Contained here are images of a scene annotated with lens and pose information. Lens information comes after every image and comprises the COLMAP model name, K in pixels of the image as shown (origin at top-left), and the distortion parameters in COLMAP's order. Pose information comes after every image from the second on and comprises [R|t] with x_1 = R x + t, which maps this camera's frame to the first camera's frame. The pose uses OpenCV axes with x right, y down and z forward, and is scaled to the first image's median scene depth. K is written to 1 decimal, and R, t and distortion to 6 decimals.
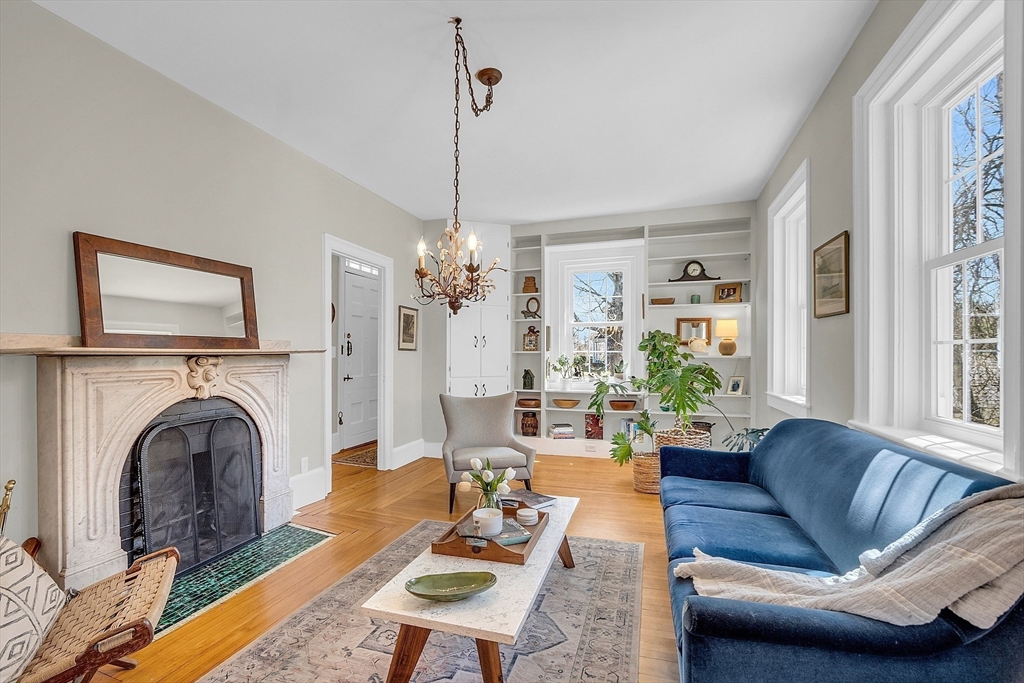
lens RADIAL K [[474.0, 0, 489.8], [0, 474.0, 350.1], [0, 0, 1]] dist [-0.001158, 0.000008]
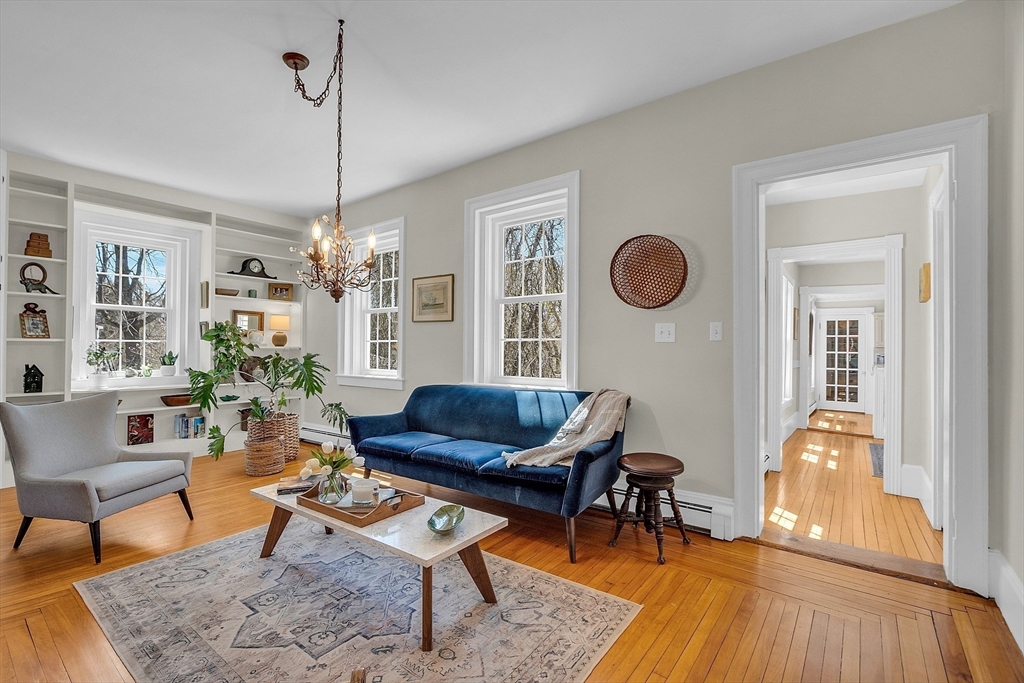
lens RADIAL K [[463.2, 0, 488.6], [0, 463.2, 340.0], [0, 0, 1]] dist [0.000416, 0.000156]
pose [[0.338015, 0.018676, 0.940955, -0.372768], [-0.012480, 0.999804, -0.015362, 0.007044], [-0.941058, -0.006550, 0.338182, 0.141845]]
